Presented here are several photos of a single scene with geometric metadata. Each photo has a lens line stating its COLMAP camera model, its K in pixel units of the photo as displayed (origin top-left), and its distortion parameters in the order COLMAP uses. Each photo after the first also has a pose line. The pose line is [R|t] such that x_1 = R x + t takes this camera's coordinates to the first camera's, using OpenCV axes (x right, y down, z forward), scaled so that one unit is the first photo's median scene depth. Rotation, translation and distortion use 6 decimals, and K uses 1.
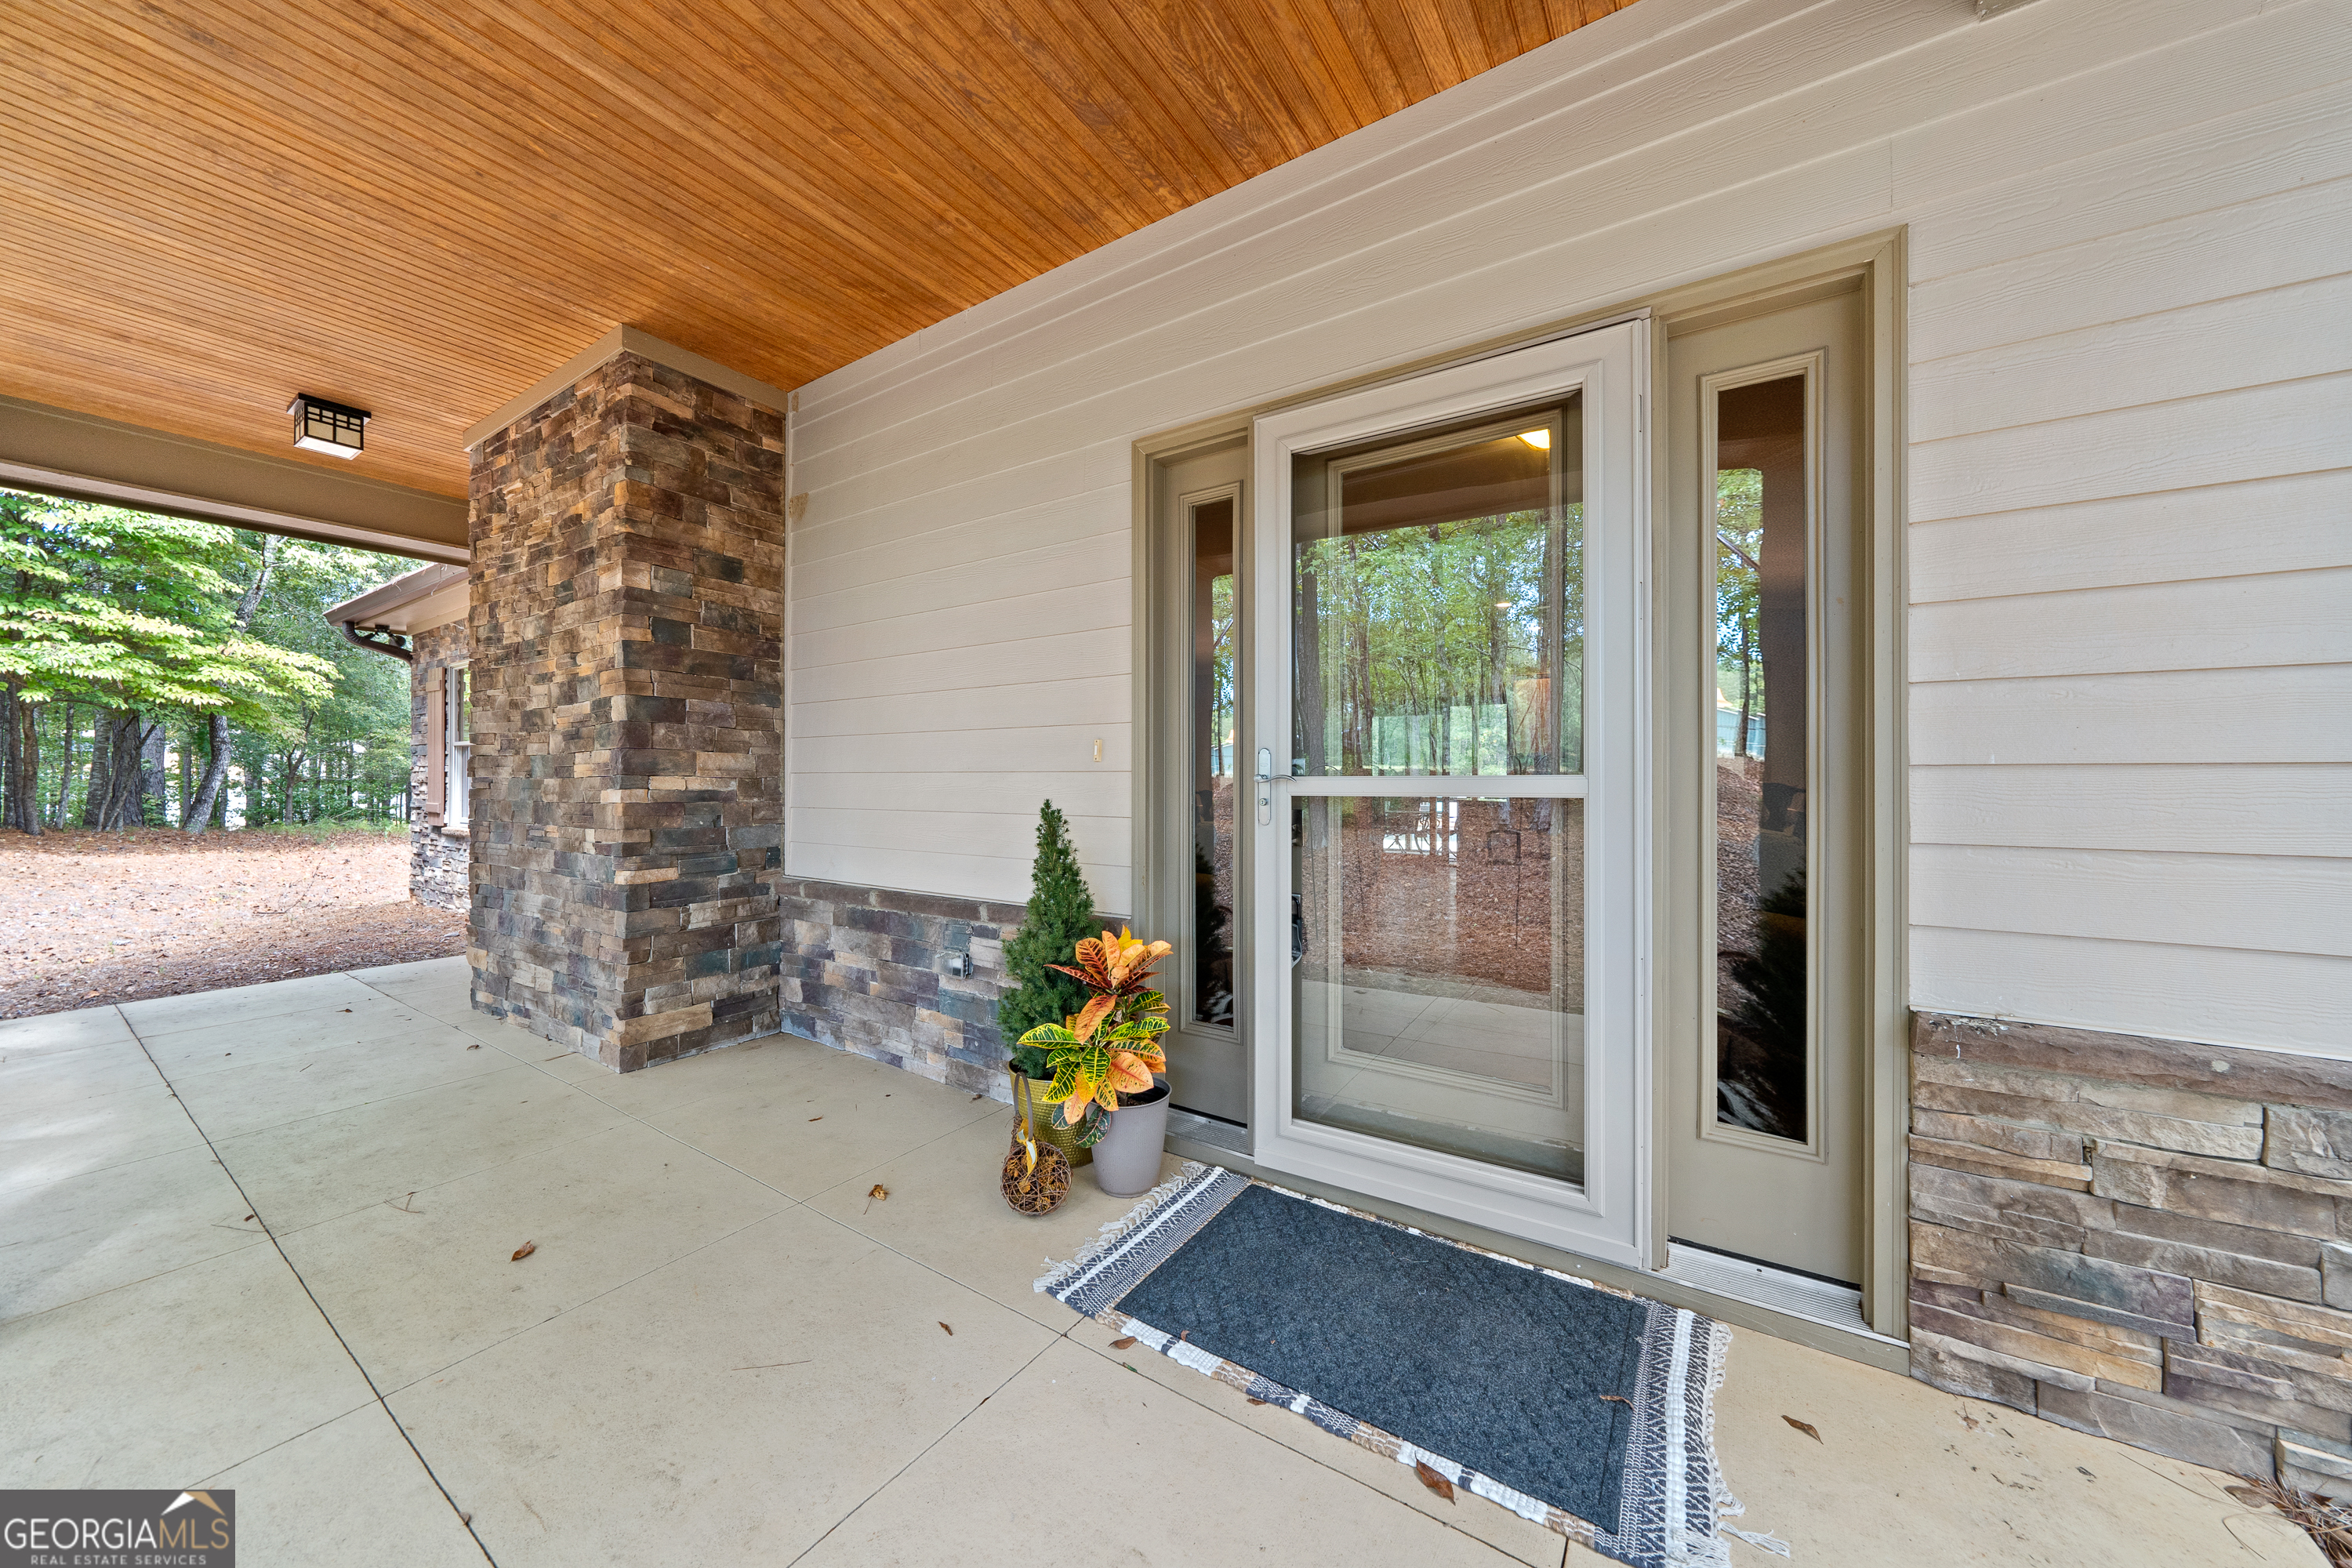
lens RADIAL K [[824.6, 0, 1178.5], [0, 824.6, 778.4], [0, 0, 1]] dist [-0.003249, -0.000019]
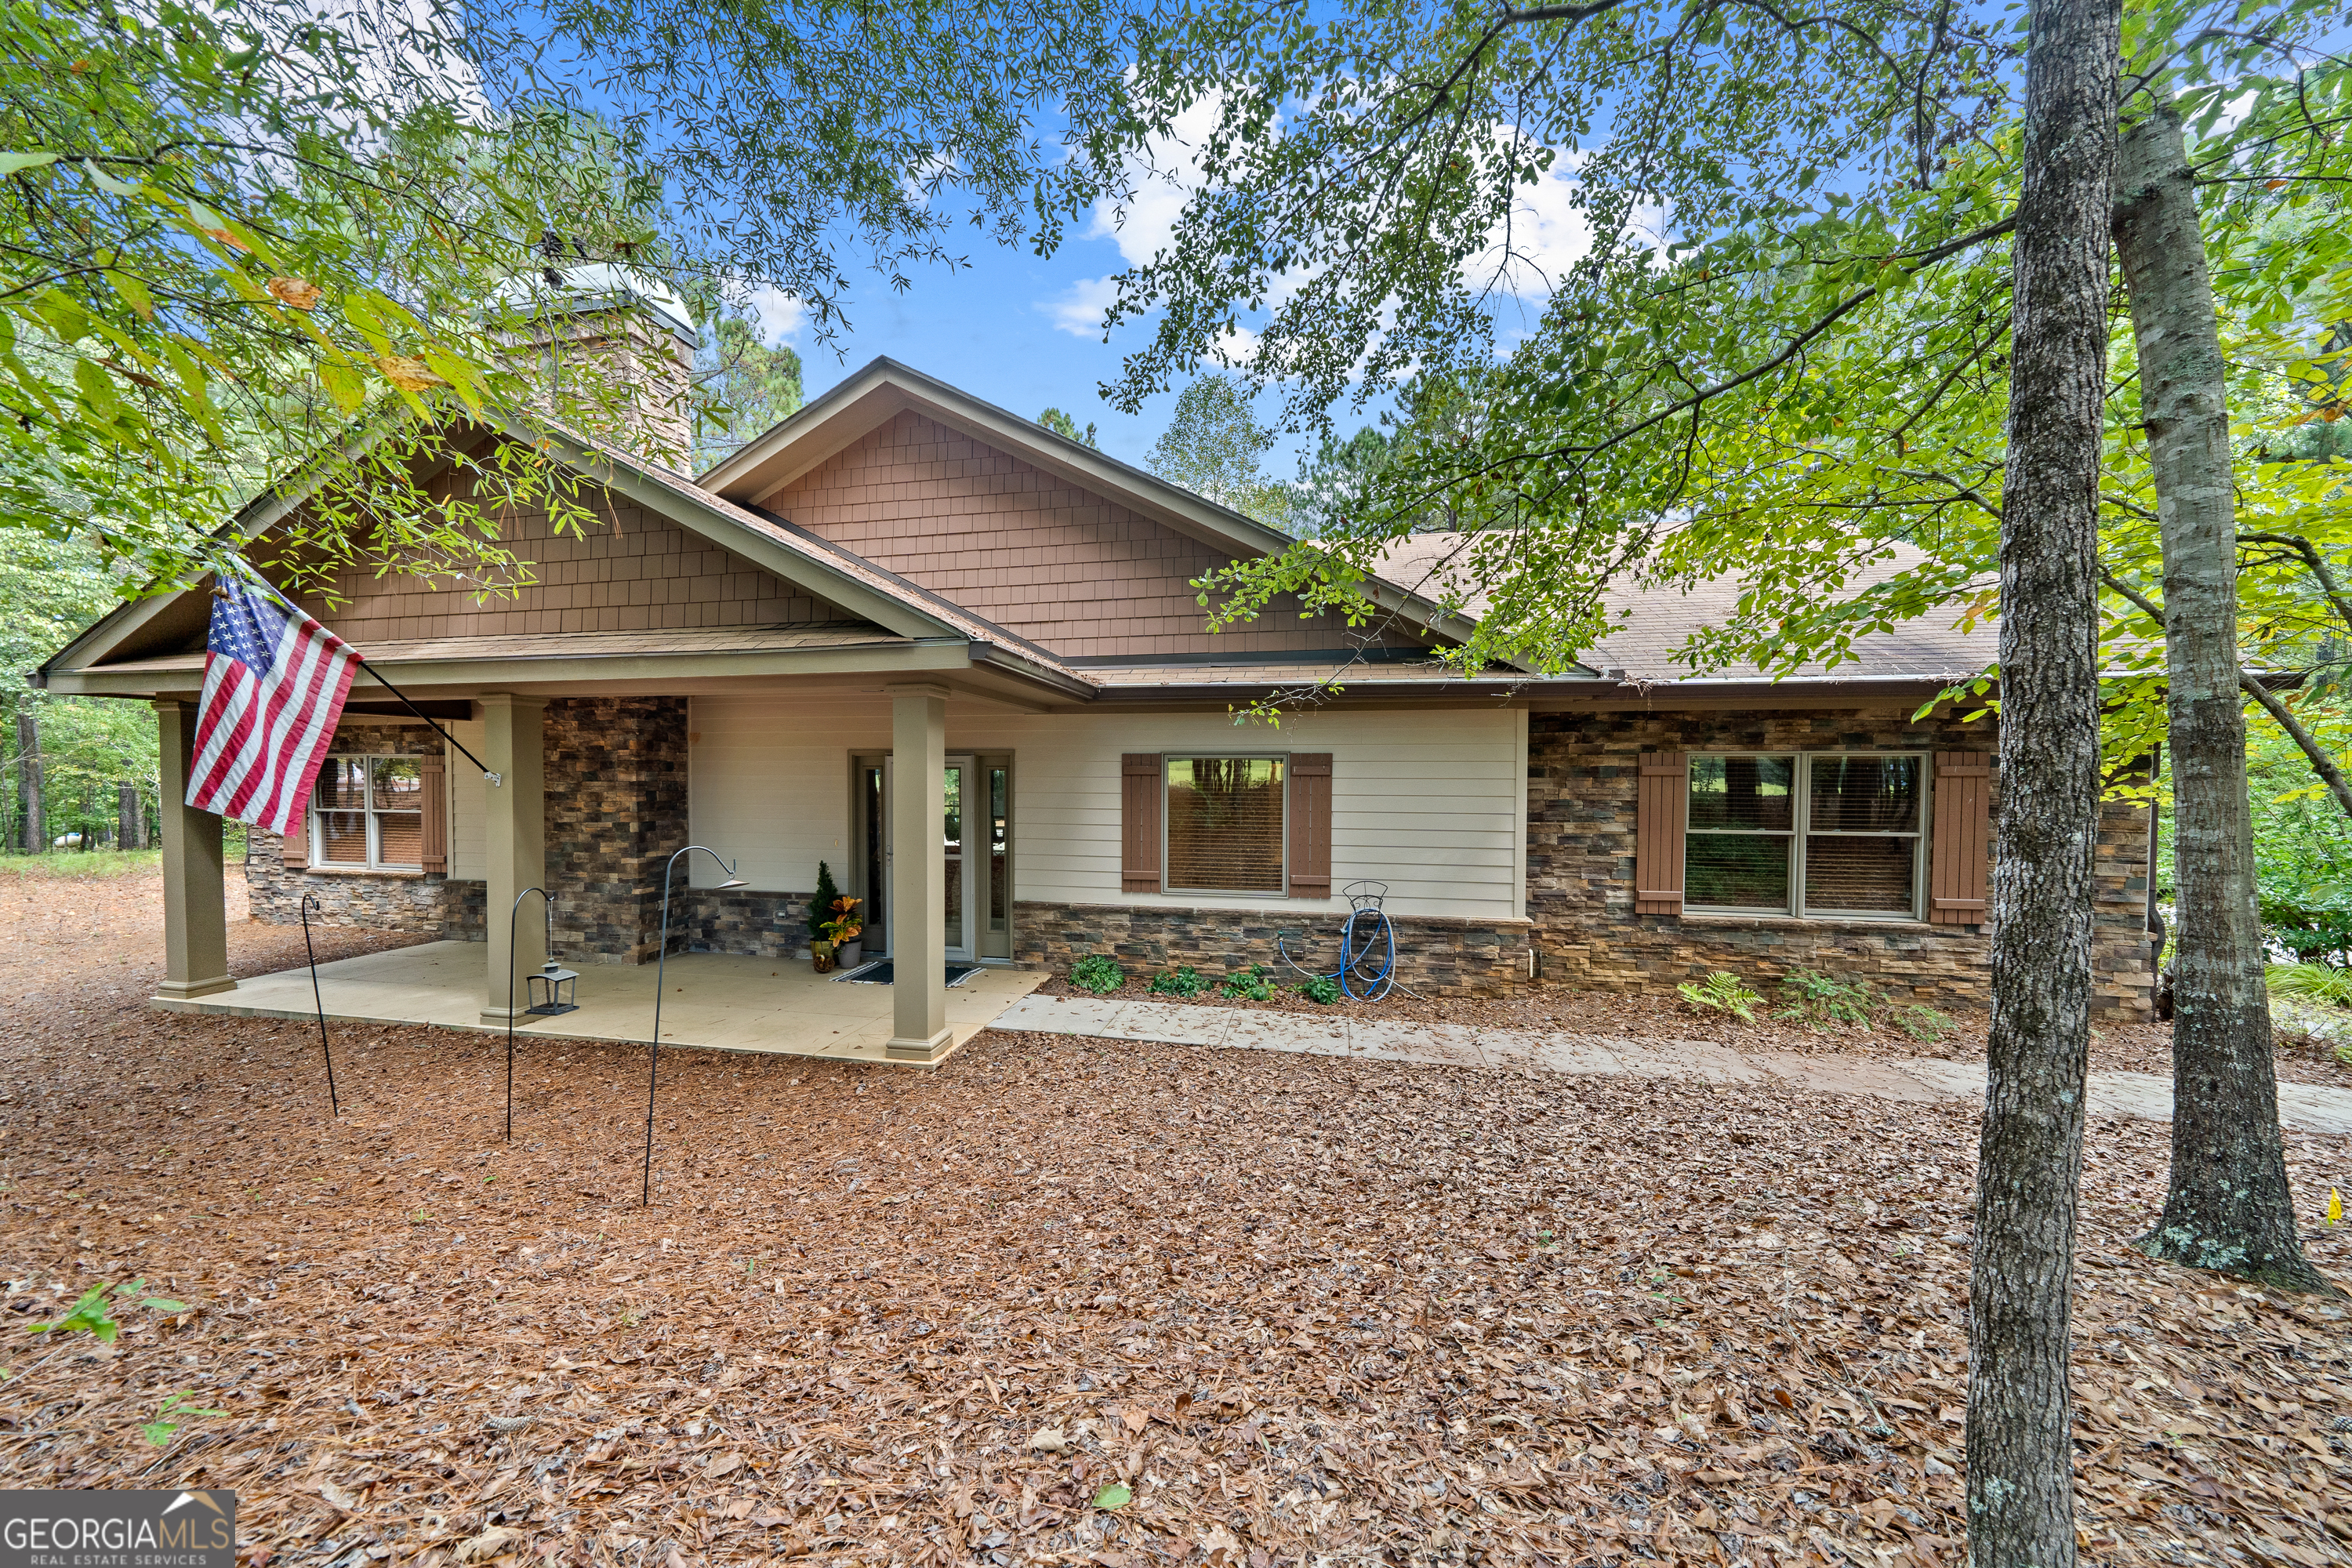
lens RADIAL K [[824.6, 0, 1178.9], [0, 824.6, 788.2], [0, 0, 1]] dist [-0.003249, -0.000019]
pose [[0.927560, -0.004582, 0.373647, -0.049232], [-0.003326, 0.999784, 0.020518, -0.267691], [-0.373660, -0.020274, 0.927344, -2.071099]]
